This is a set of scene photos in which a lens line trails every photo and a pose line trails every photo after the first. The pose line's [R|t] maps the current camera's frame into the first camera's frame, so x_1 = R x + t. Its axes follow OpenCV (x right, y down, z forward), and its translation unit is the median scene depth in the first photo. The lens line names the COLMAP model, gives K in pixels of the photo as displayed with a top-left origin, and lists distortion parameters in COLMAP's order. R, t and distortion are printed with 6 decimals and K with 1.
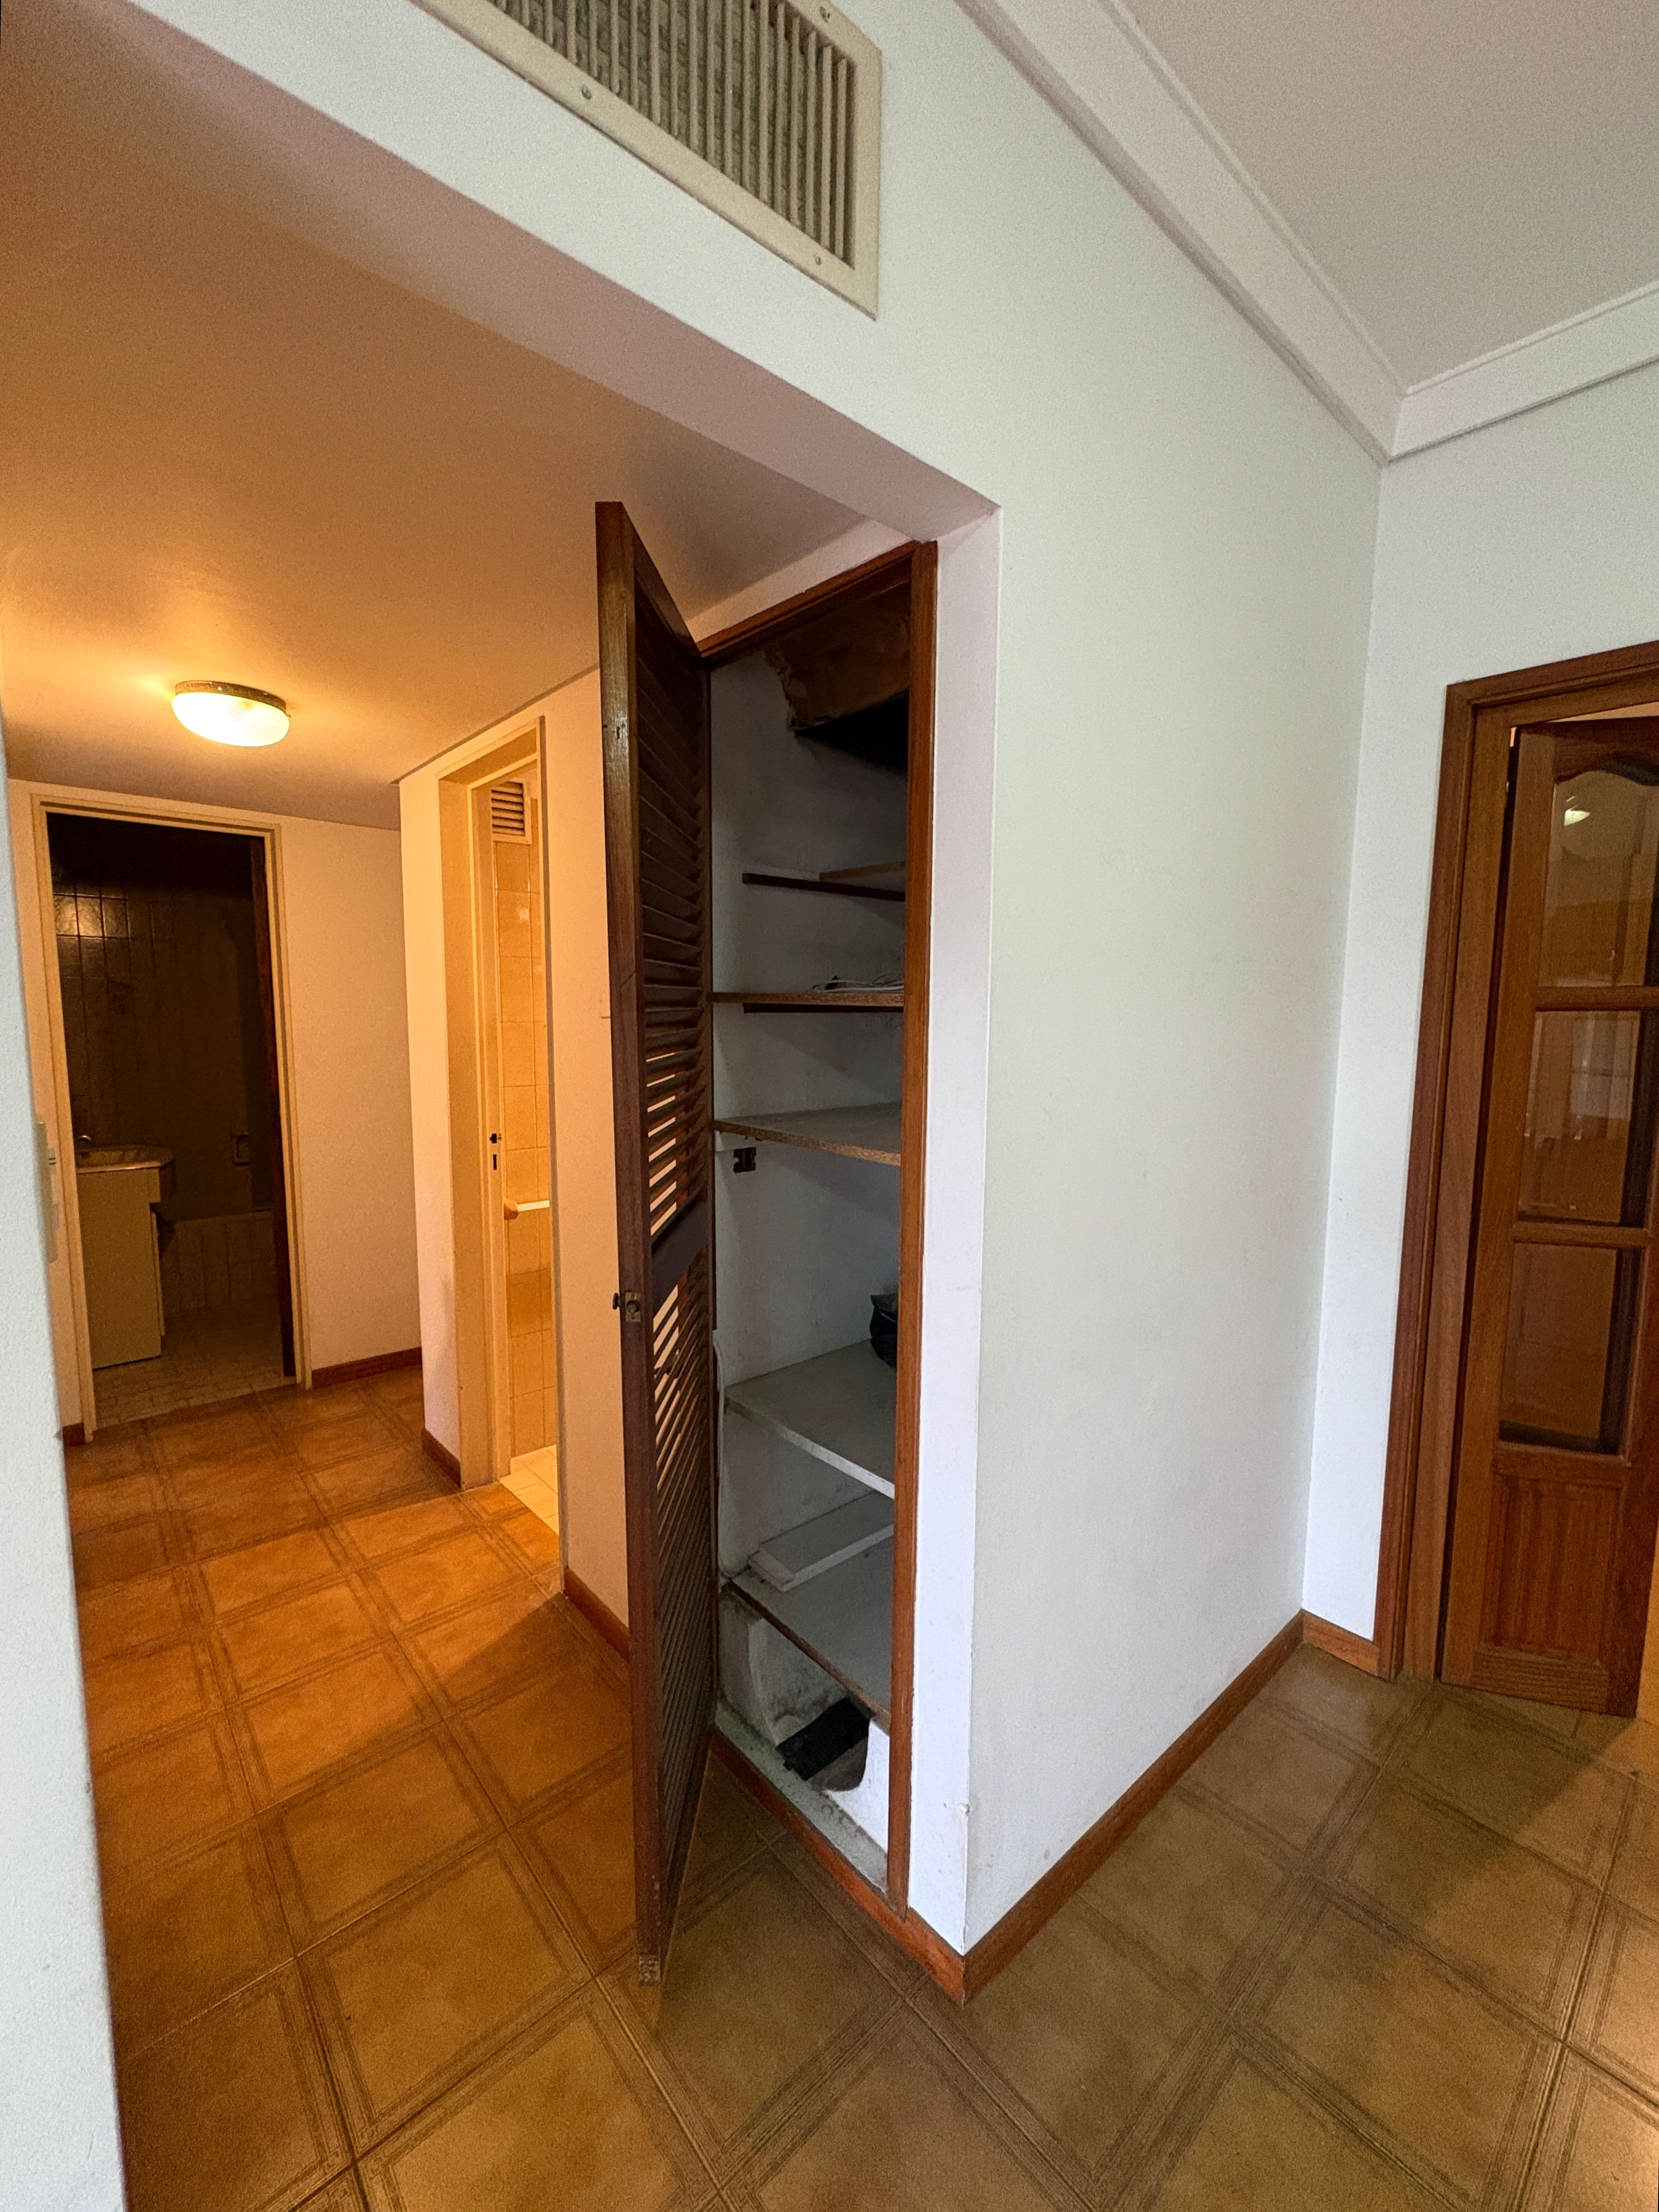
lens RADIAL K [[884.5, 0, 829.5], [0, 884.5, 1106.0], [0, 0, 1]] dist [0.000278, 0.000220]
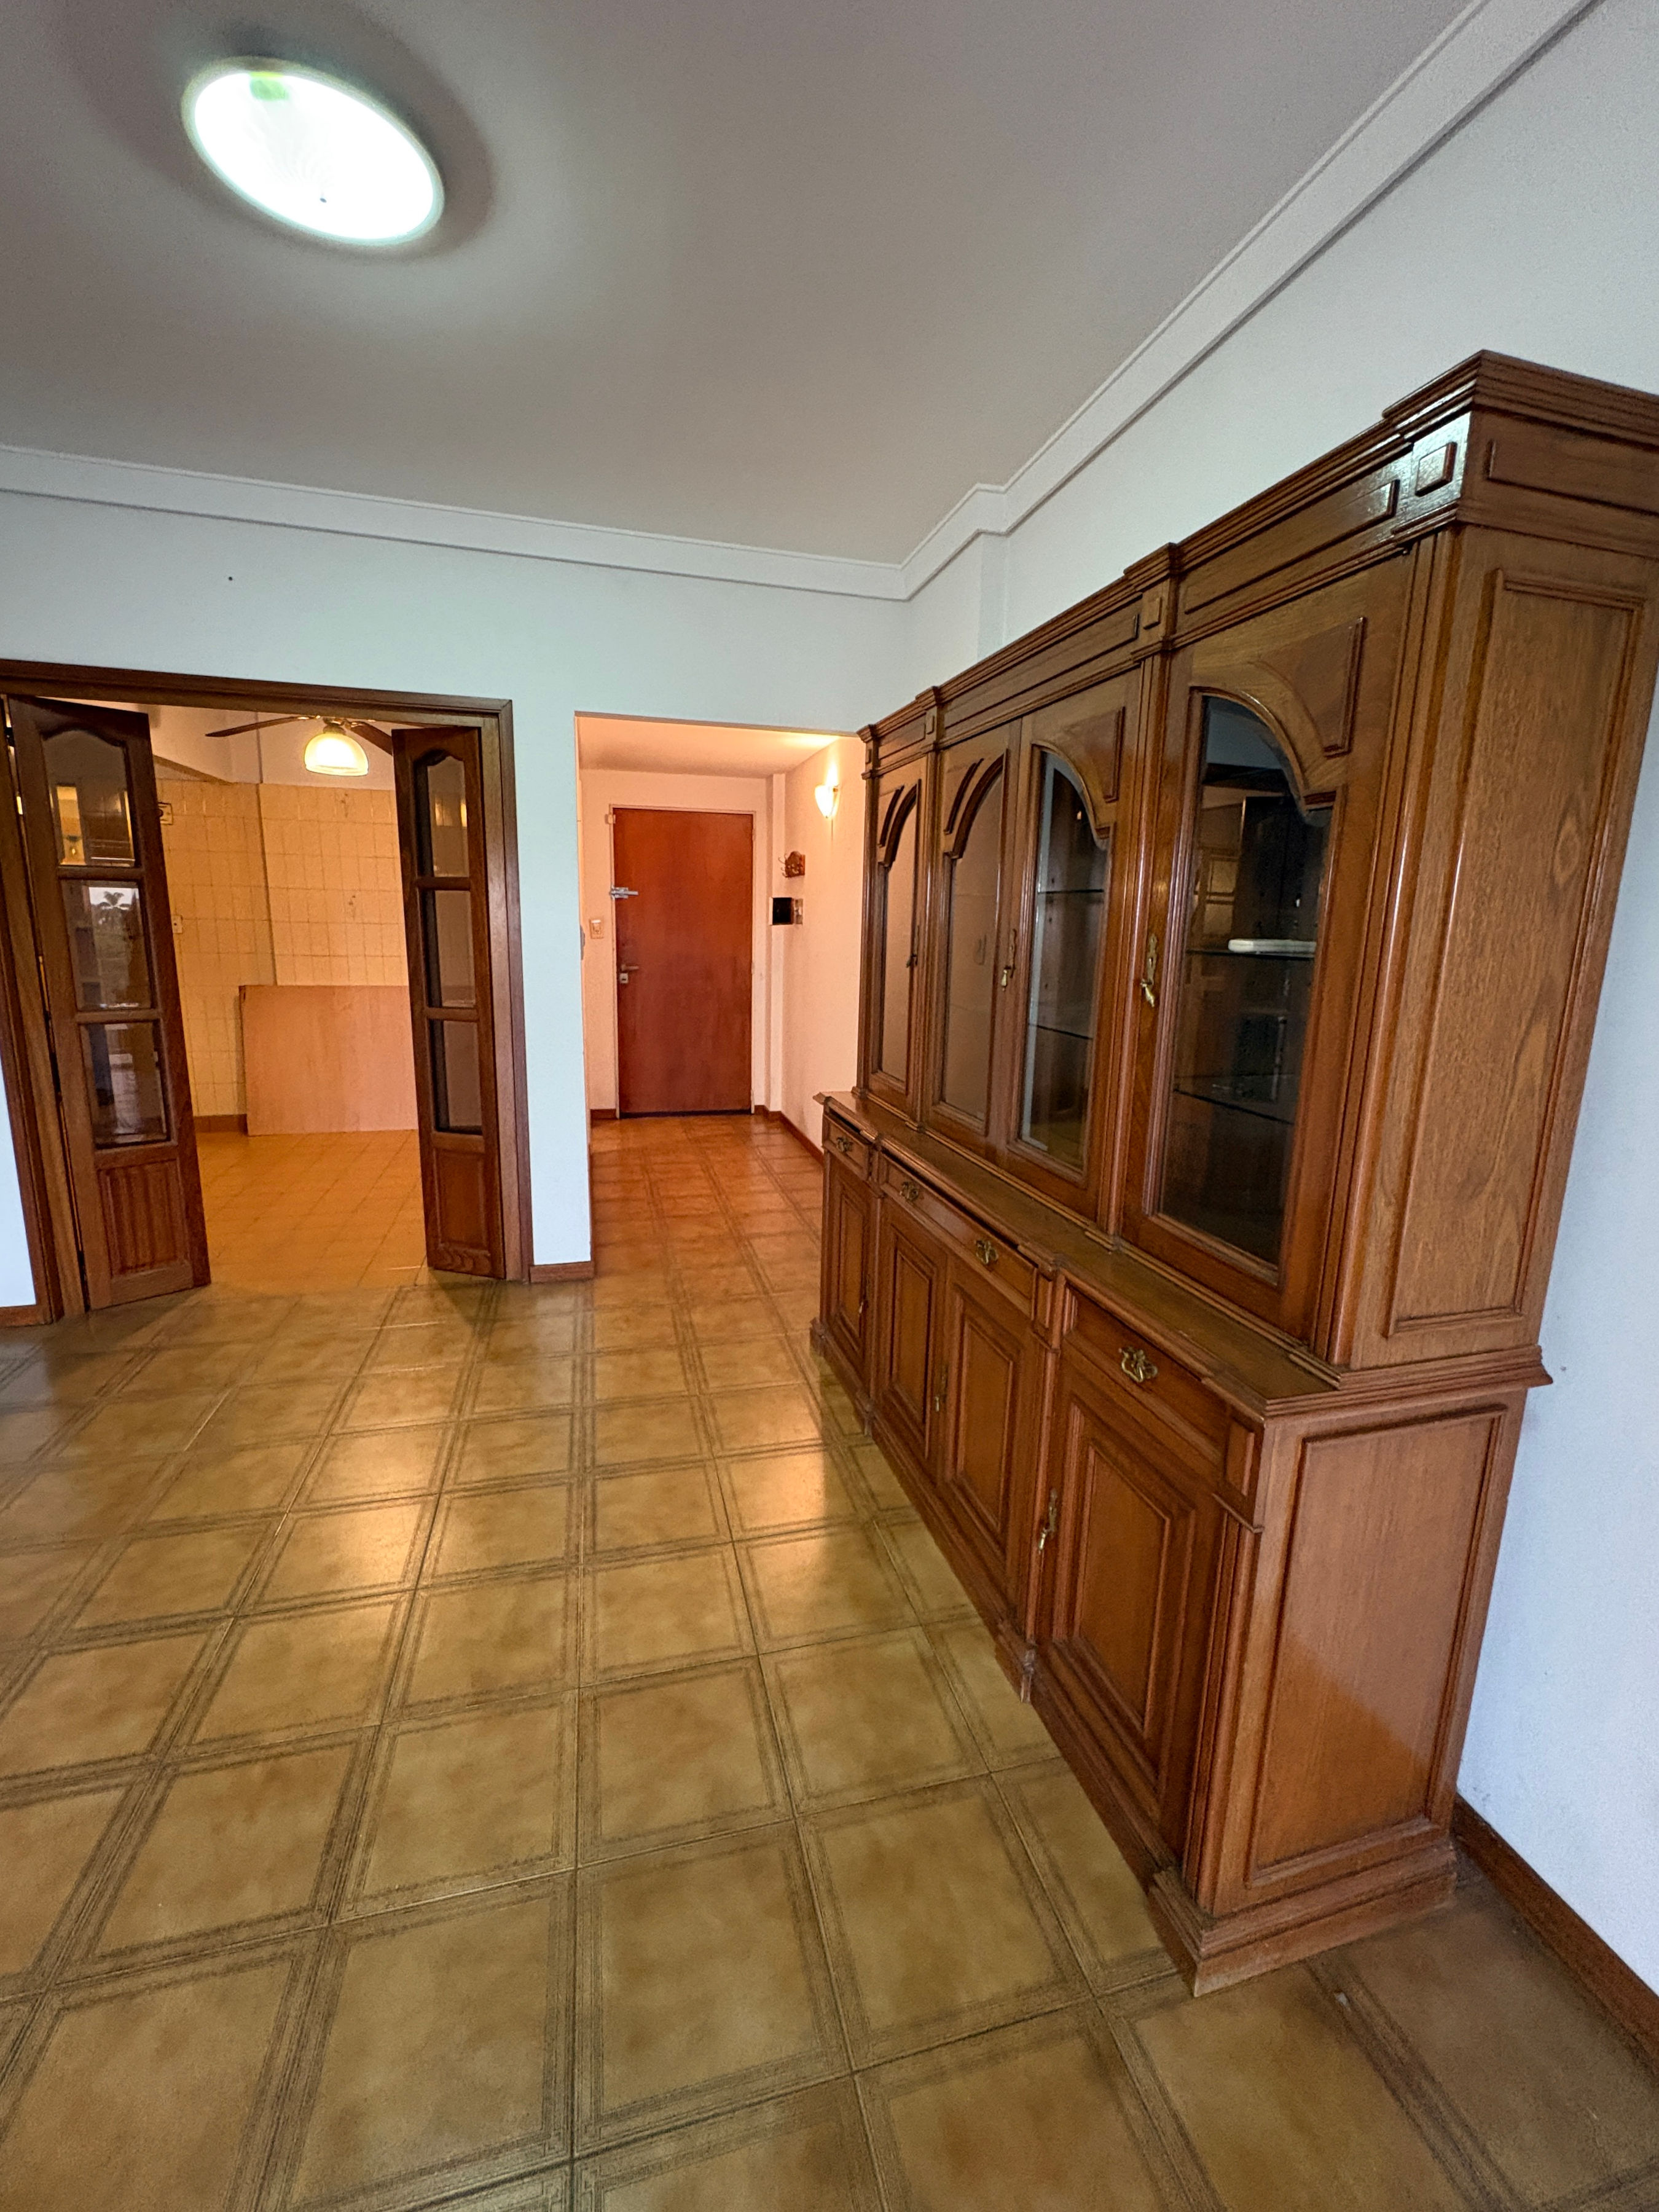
lens RADIAL K [[889.3, 0, 841.9], [0, 889.3, 1090.2], [0, 0, 1]] dist [0.000216, 0.000244]
pose [[0.429287, -0.163852, 0.888181, -0.083201], [0.073138, 0.986483, 0.146637, 0.131599], [-0.900202, 0.002010, 0.435468, -0.933704]]
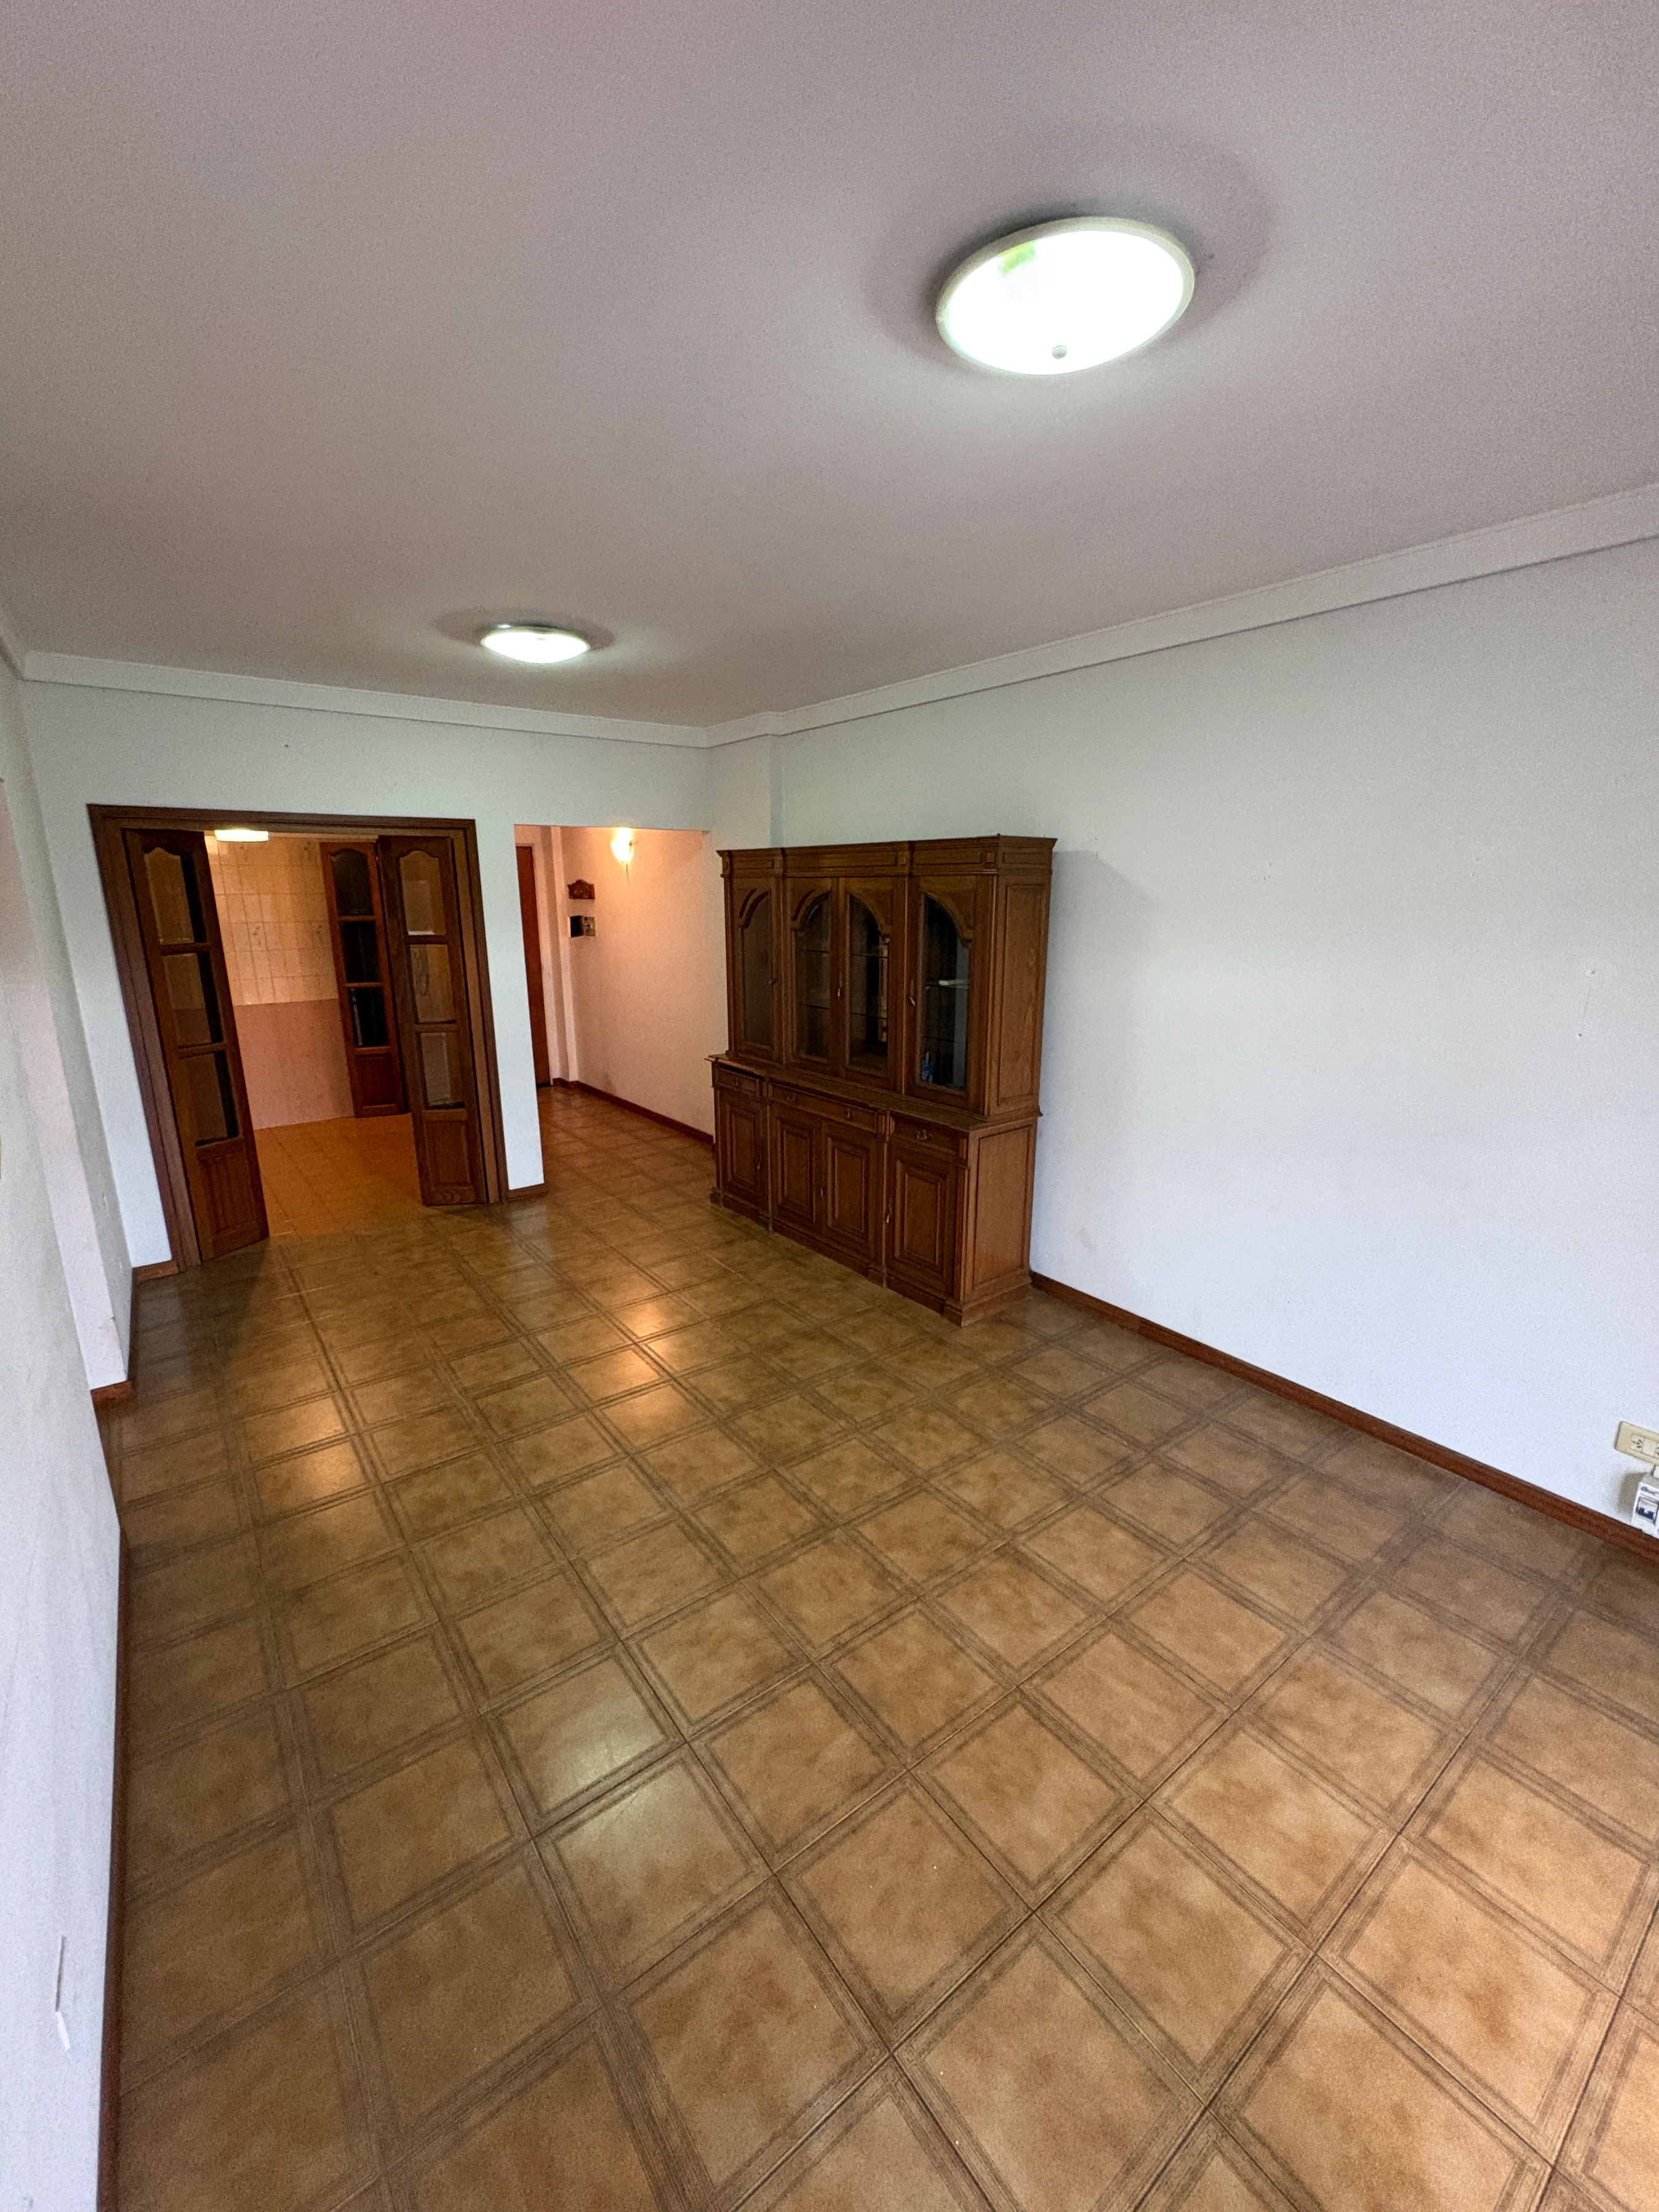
lens RADIAL K [[884.5, 0, 829.5], [0, 884.5, 1106.0], [0, 0, 1]] dist [0.000278, 0.000220]
pose [[0.055305, -0.246401, 0.967589, -1.308552], [0.106337, 0.965014, 0.239668, -0.090868], [-0.992791, 0.089635, 0.079572, -0.790355]]
